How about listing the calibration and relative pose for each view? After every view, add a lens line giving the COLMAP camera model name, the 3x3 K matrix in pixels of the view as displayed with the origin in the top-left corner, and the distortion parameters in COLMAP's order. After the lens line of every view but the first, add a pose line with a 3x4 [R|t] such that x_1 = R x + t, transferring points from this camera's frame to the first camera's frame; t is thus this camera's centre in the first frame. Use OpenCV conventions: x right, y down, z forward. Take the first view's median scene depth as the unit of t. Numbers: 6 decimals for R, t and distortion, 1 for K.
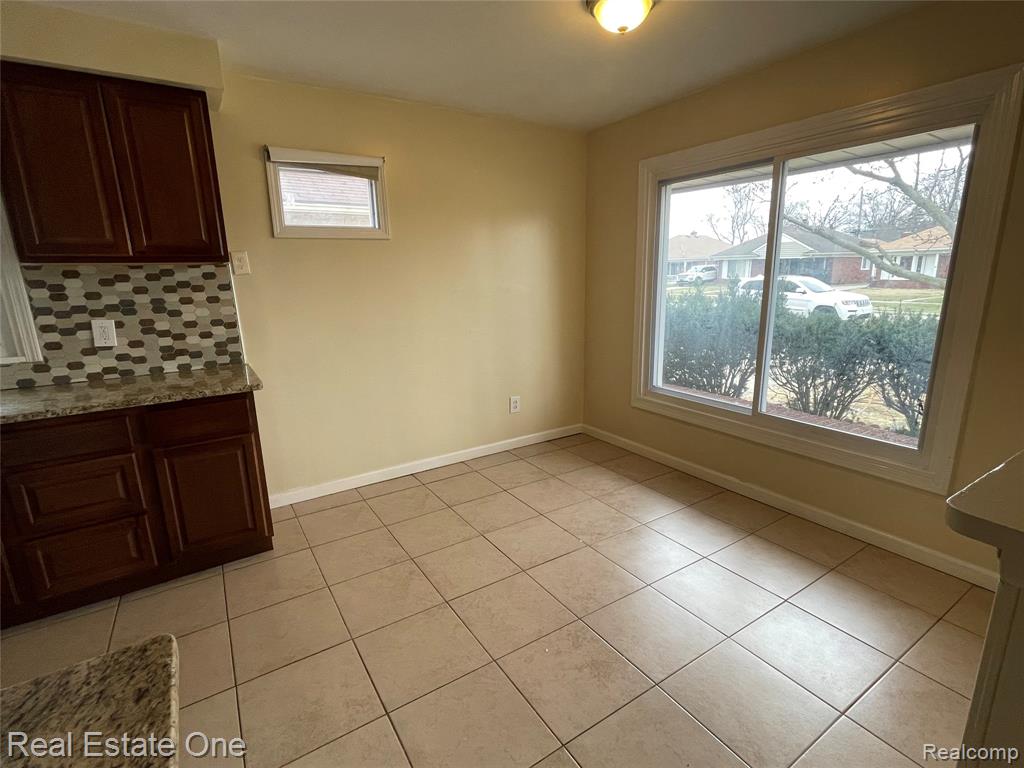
lens RADIAL K [[494.1, 0, 513.5], [0, 494.1, 385.6], [0, 0, 1]] dist [-0.002468, 0.000813]
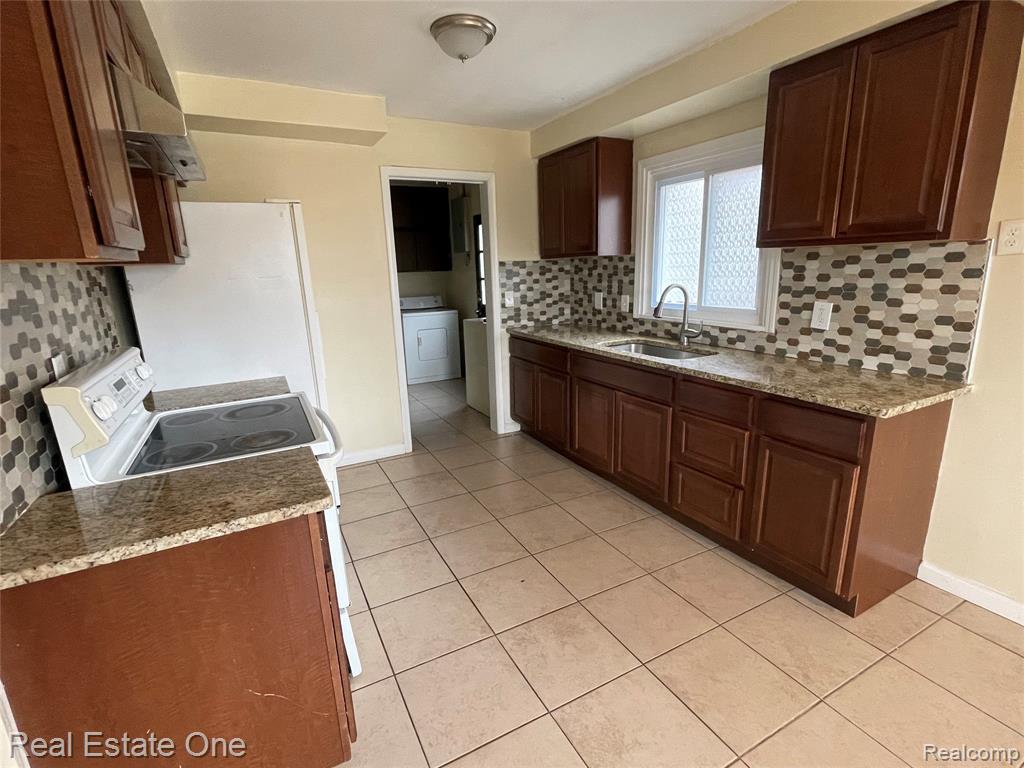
lens RADIAL K [[494.1, 0, 509.2], [0, 494.1, 385.4], [0, 0, 1]] dist [-0.002468, 0.000813]
pose [[-0.091510, 0.259511, -0.961395, 0.219448], [-0.191913, 0.942751, 0.272745, -0.123504], [0.977136, 0.209464, -0.036468, 0.447884]]
